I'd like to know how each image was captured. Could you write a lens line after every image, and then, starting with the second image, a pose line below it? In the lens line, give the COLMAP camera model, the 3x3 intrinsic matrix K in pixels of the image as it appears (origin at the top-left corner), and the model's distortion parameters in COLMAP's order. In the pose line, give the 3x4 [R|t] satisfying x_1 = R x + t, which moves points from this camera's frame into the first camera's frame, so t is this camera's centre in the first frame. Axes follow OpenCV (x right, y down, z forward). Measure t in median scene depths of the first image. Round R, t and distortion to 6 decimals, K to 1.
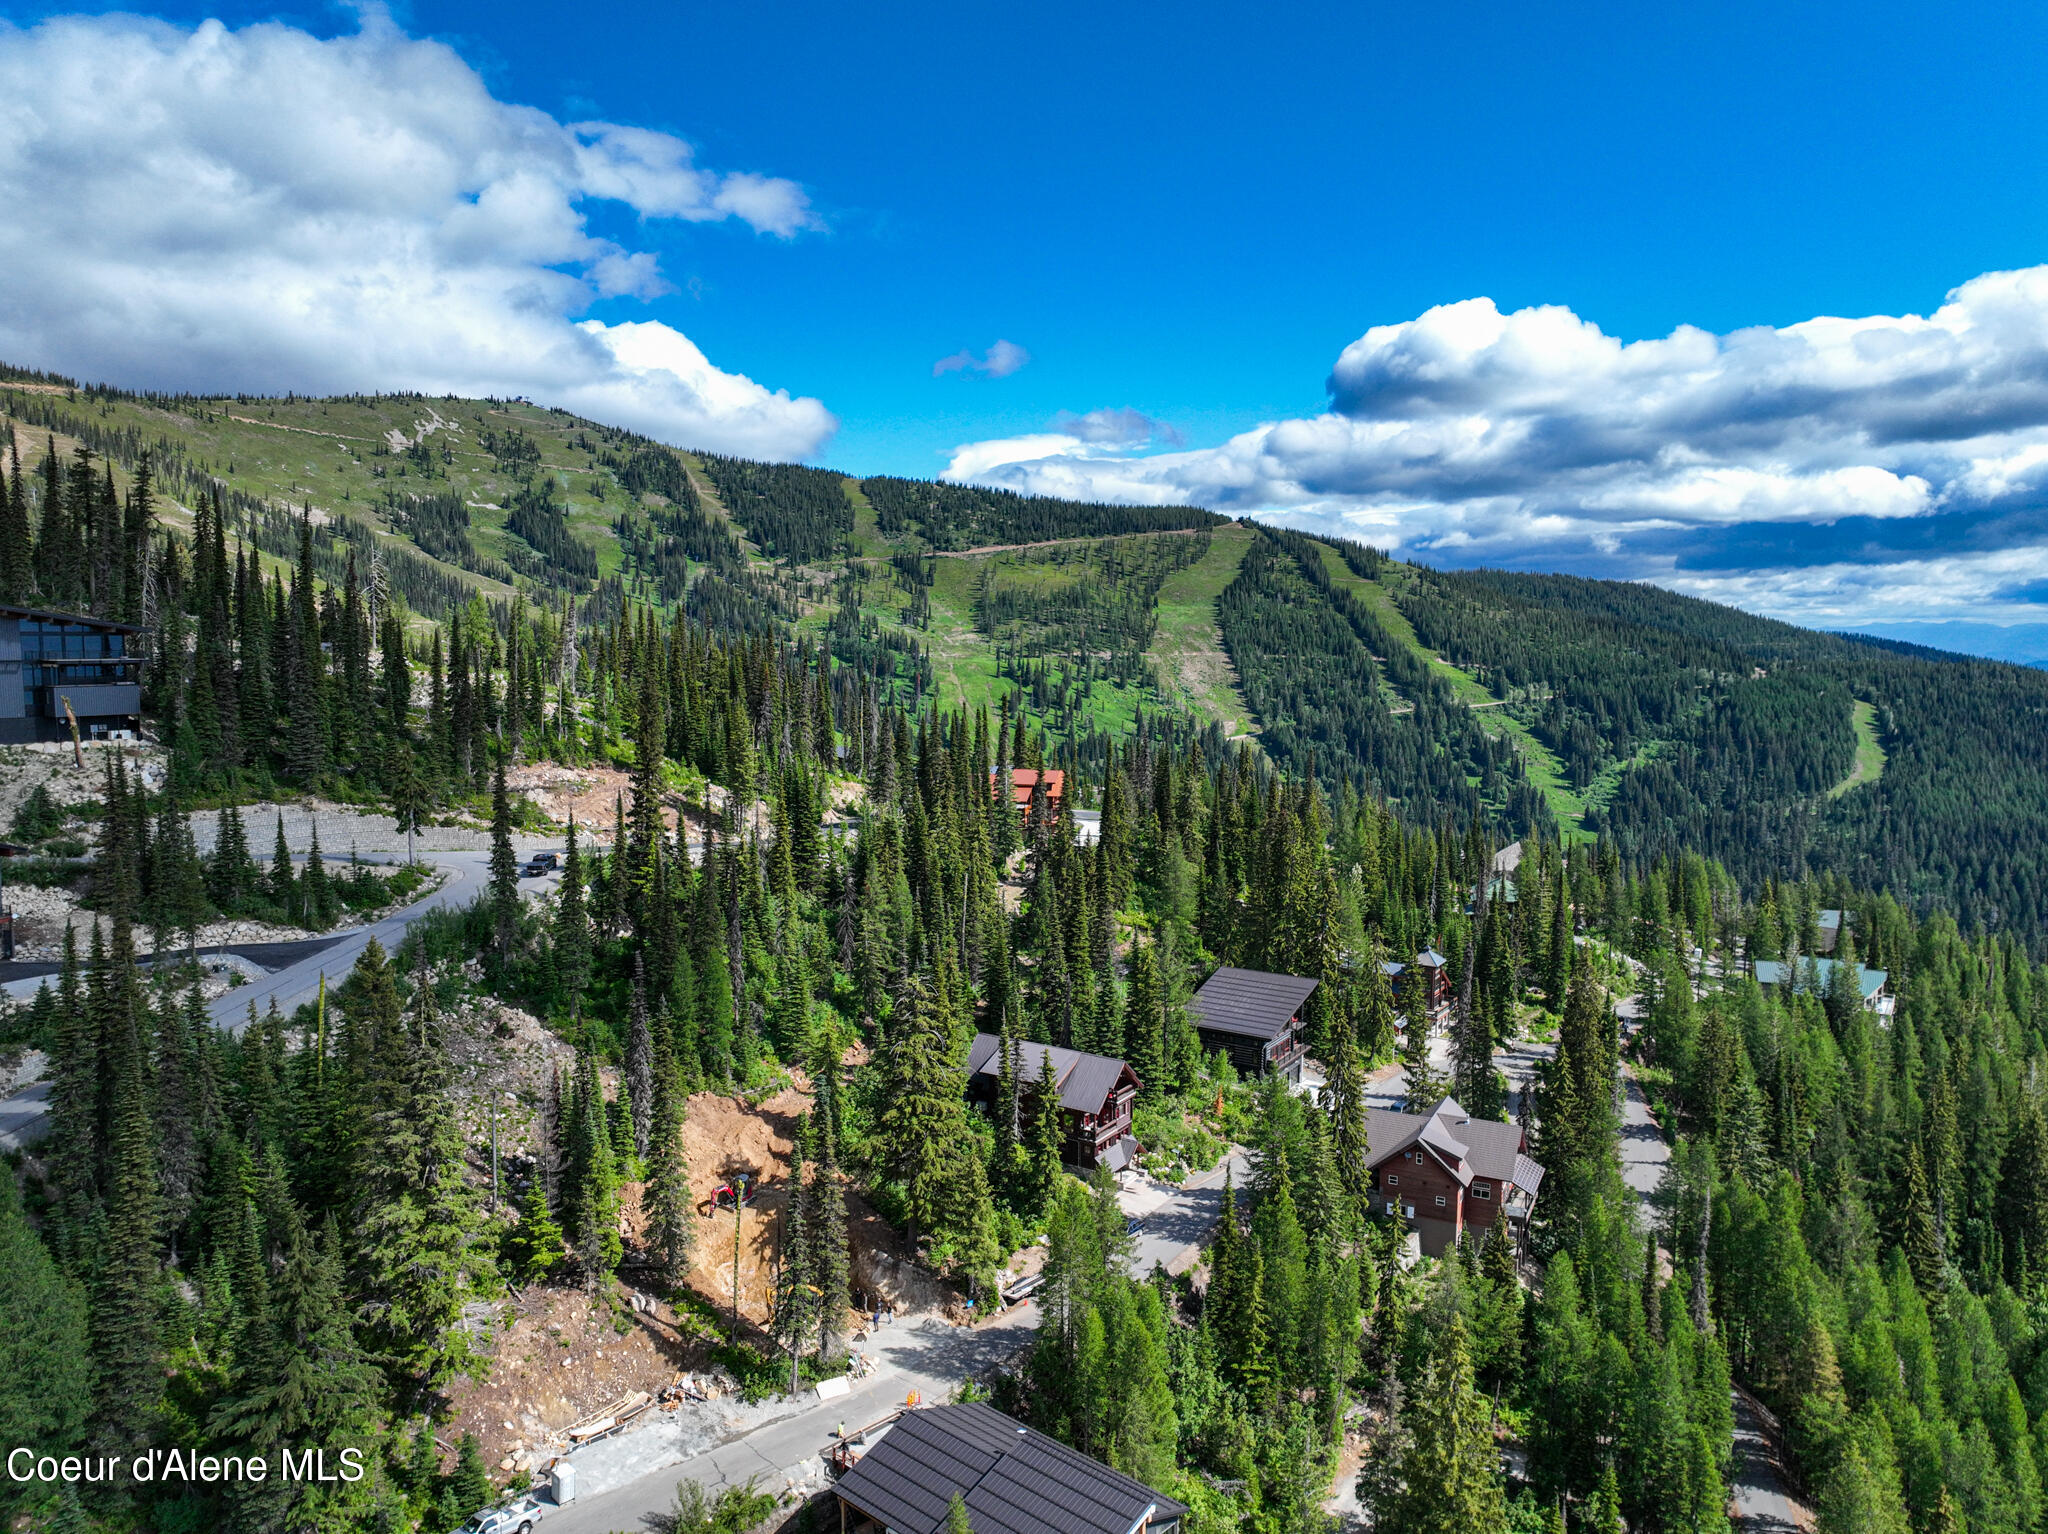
lens RADIAL K [[1438.2, 0, 1032.4], [0, 1438.2, 762.4], [0, 0, 1]] dist [0.001858, 0.011451]
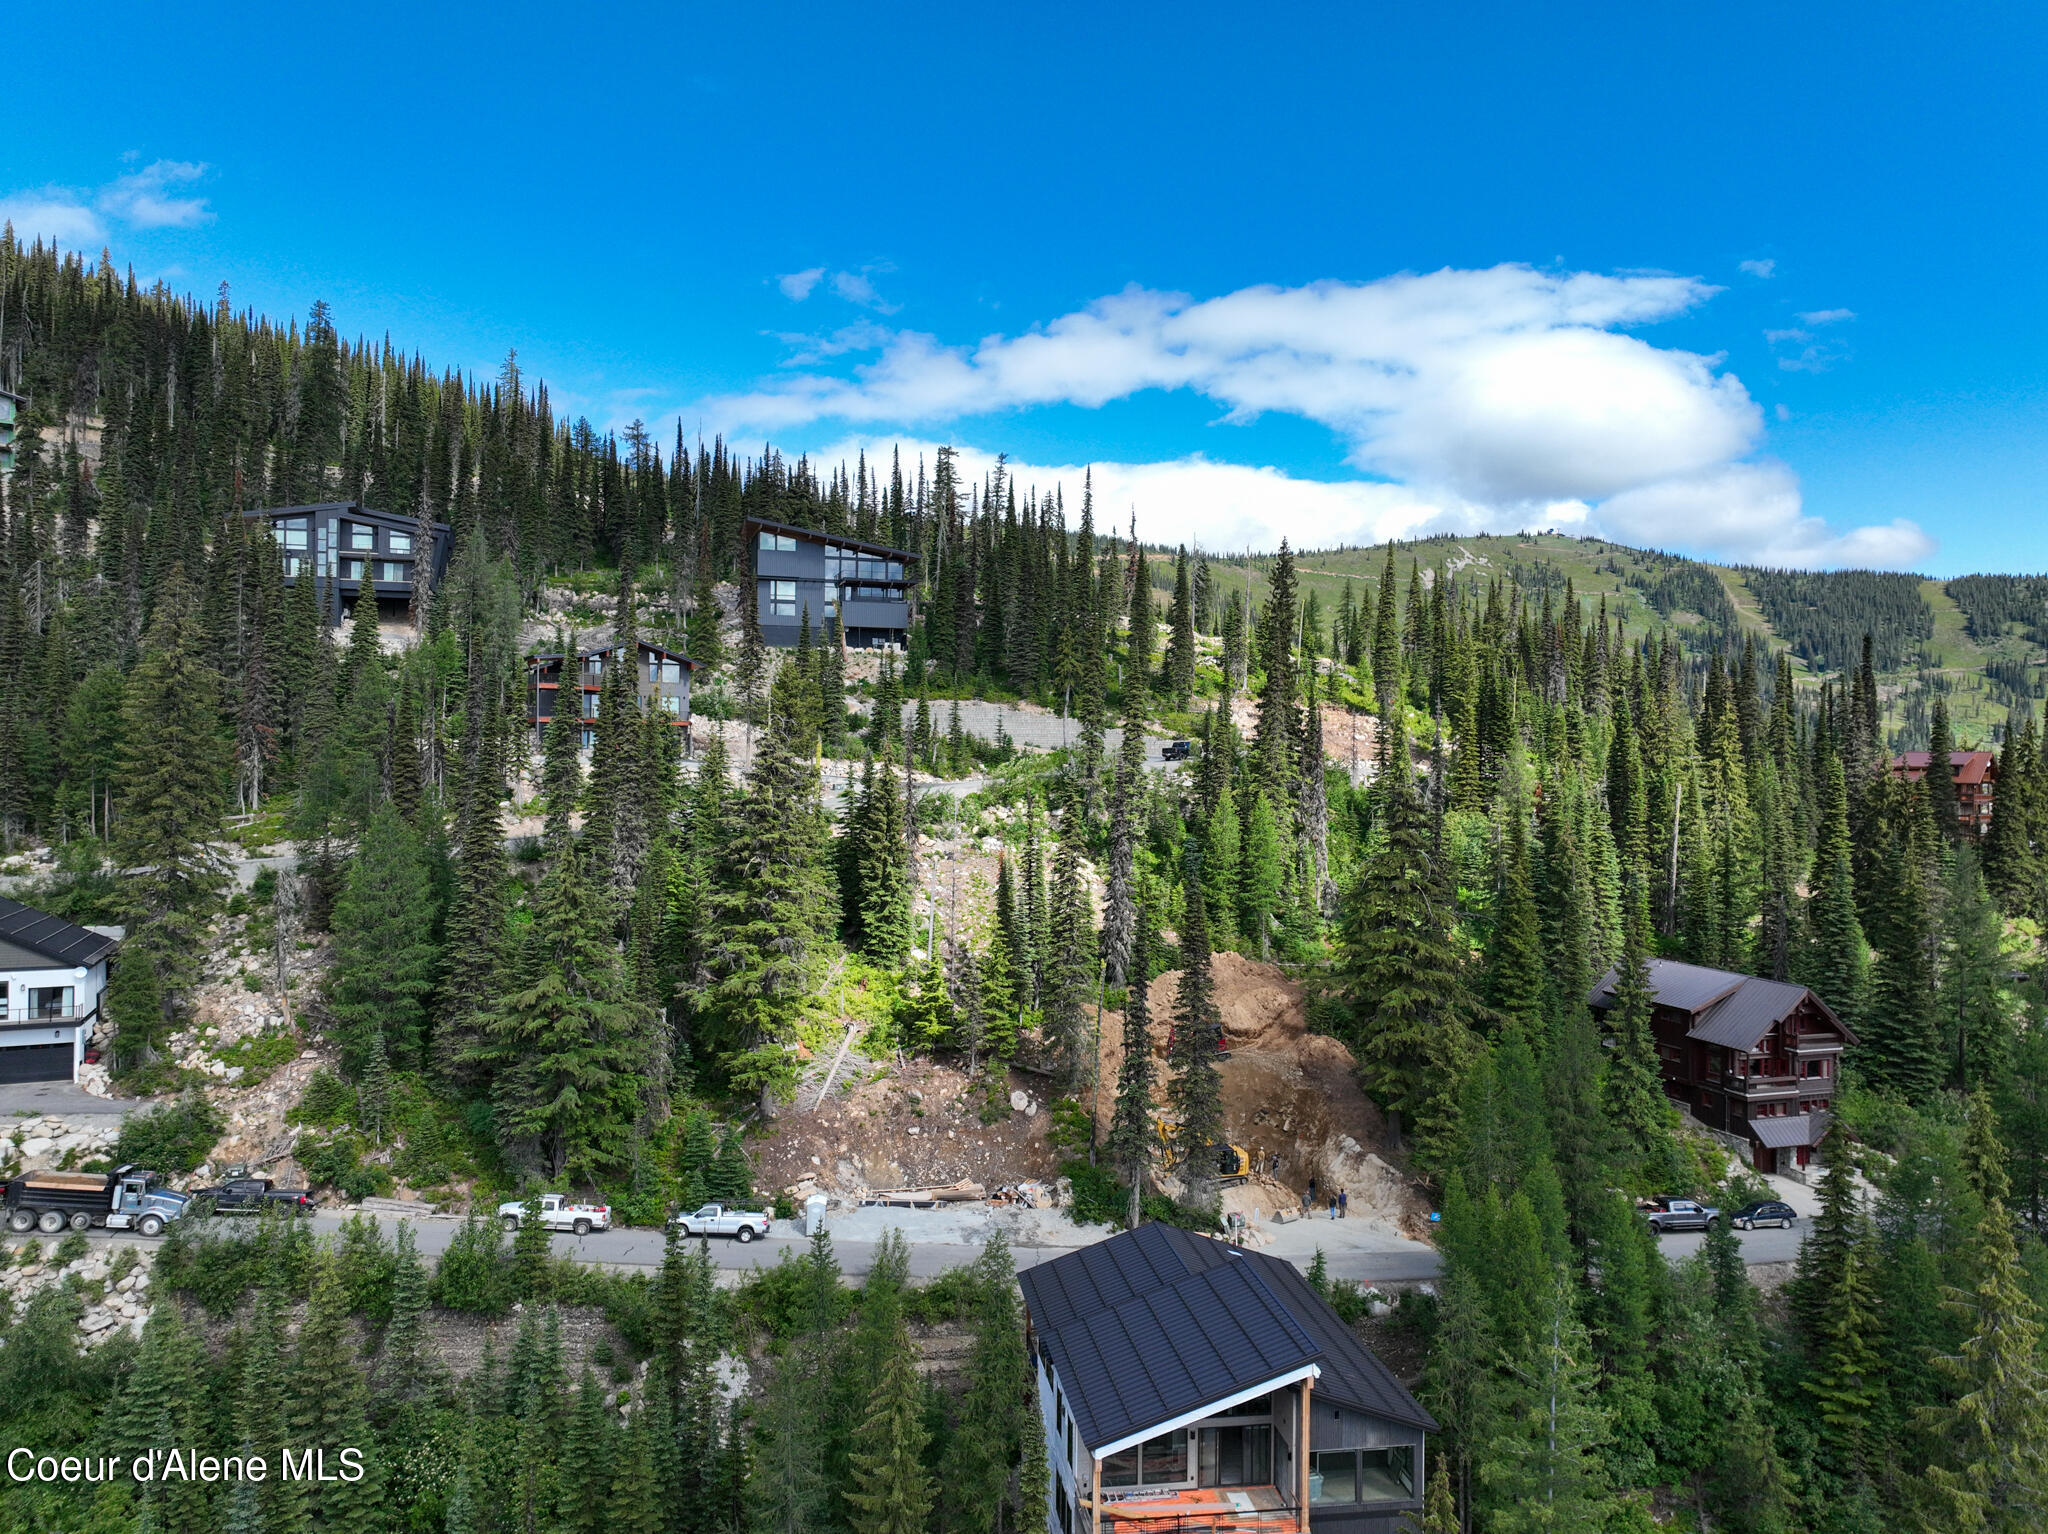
lens RADIAL K [[1436.8, 0, 1032.0], [0, 1436.8, 765.7], [0, 0, 1]] dist [0.002710, 0.009312]
pose [[0.766386, 0.001795, -0.642378, 0.047809], [-0.065251, 0.995041, -0.075066, 0.038942], [0.639057, 0.099446, 0.762703, 0.052454]]
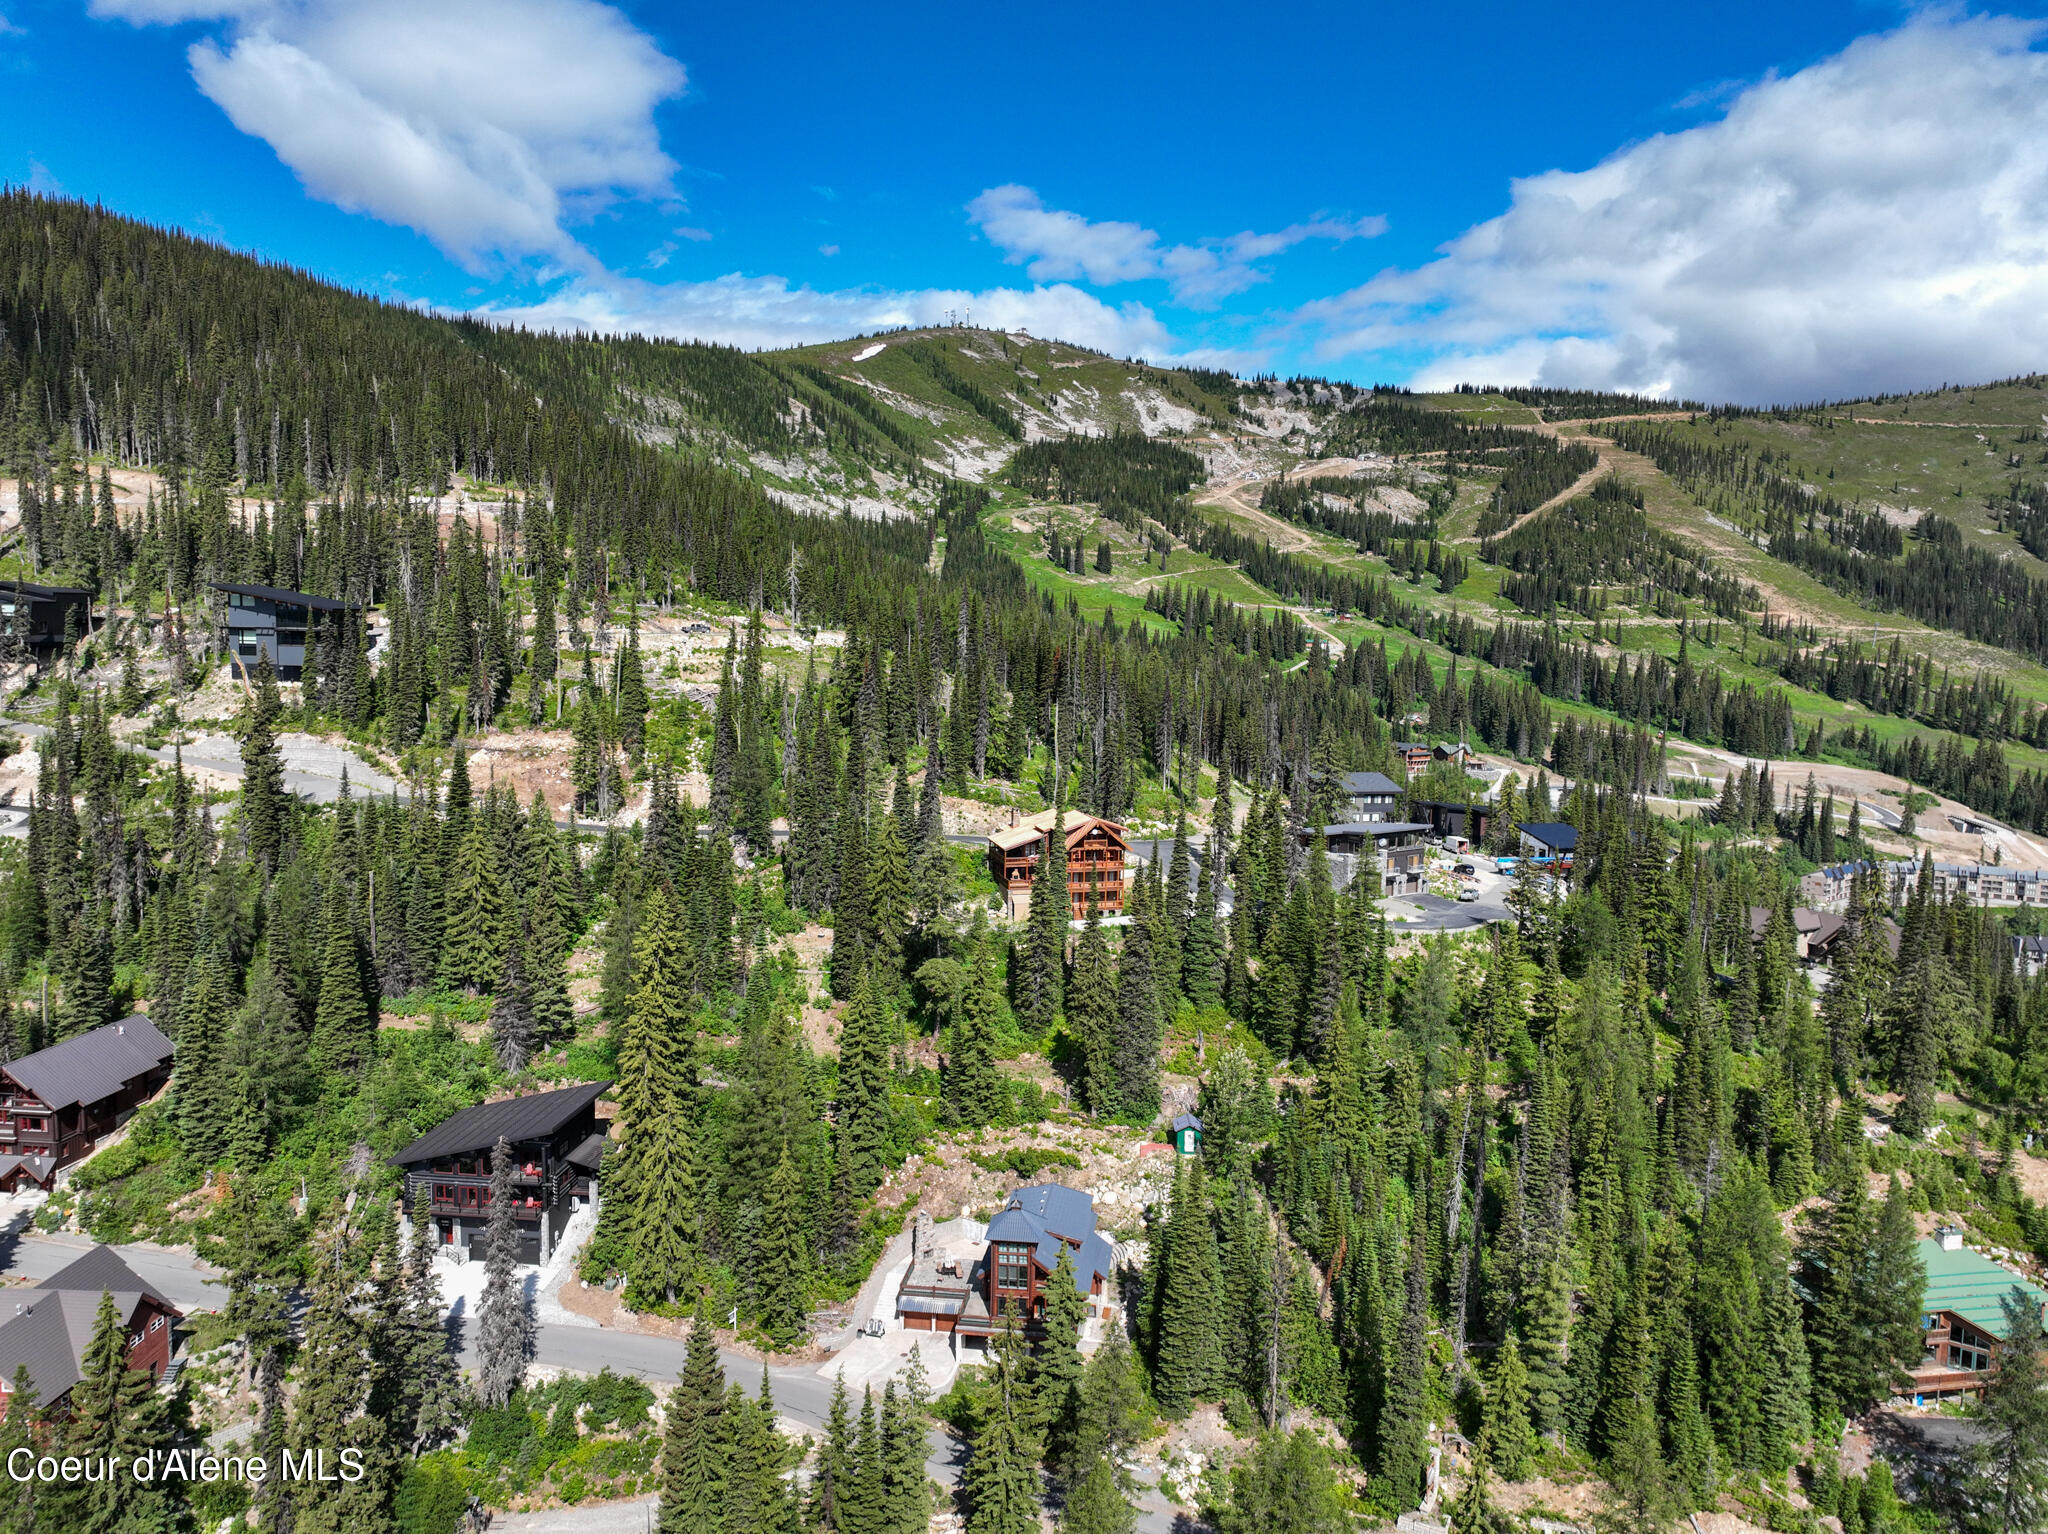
lens RADIAL K [[1431.1, 0, 1023.9], [0, 1431.1, 763.8], [0, 0, 1]] dist [0.001902, 0.007036]
pose [[0.430973, 0.094581, -0.897395, 0.252641], [-0.100422, 0.993341, 0.056466, -0.022597], [0.896760, 0.065783, 0.437601, 0.255364]]
